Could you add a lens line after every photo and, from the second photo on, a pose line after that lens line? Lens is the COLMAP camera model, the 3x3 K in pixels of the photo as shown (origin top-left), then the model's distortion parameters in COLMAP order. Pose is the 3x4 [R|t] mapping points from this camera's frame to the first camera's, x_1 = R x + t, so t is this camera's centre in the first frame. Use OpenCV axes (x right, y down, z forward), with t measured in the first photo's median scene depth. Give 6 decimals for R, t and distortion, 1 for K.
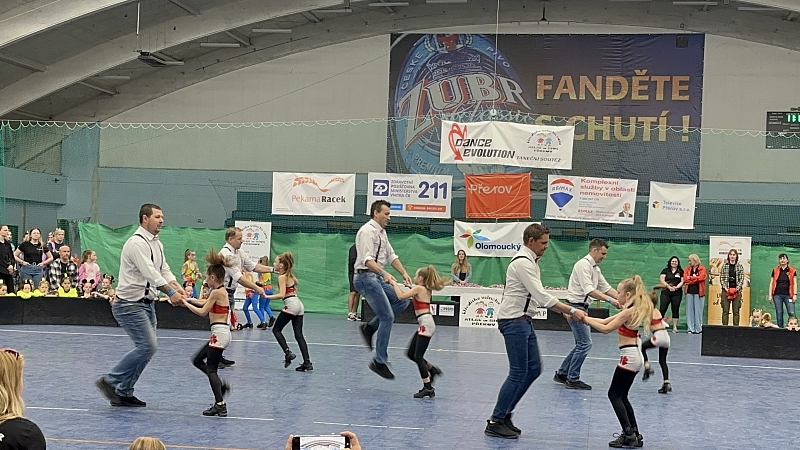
lens RADIAL K [[1225.3, 0, 414.9], [0, 1225.3, 233.1], [0, 0, 1]] dist [0.192714, 0.000000]
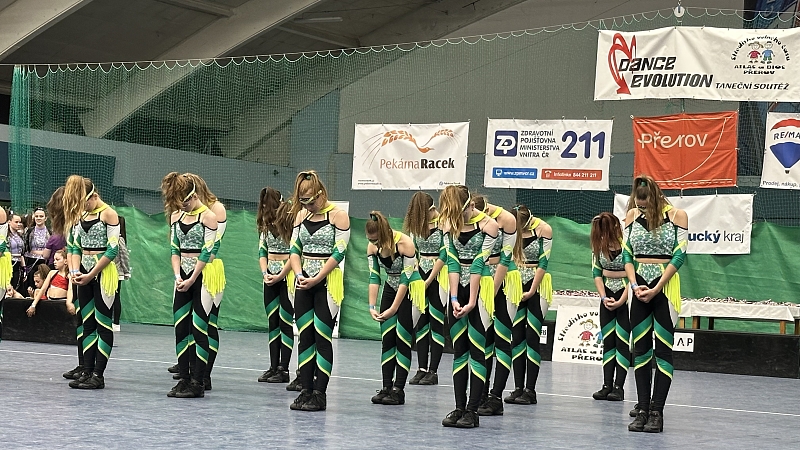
lens RADIAL K [[1762.3, 0, 405.4], [0, 1762.3, 220.0], [0, 0, 1]] dist [0.178932, 0.000000]
pose [[0.924837, -0.006335, -0.380311, 0.265858], [-0.008698, 0.999248, -0.037795, 0.036166], [0.380264, 0.038262, 0.924086, 0.156340]]
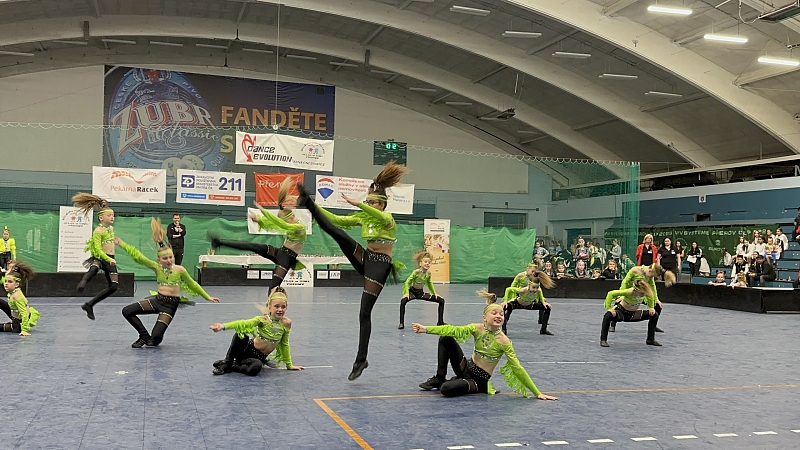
lens RADIAL K [[810.5, 0, 415.5], [0, 810.5, 235.5], [0, 0, 1]] dist [0.077082, 0.000000]
pose [[0.886884, -0.008547, 0.461914, -0.211250], [0.002263, 0.999897, 0.014156, 0.007925], [-0.461988, -0.011510, 0.886812, 0.136776]]
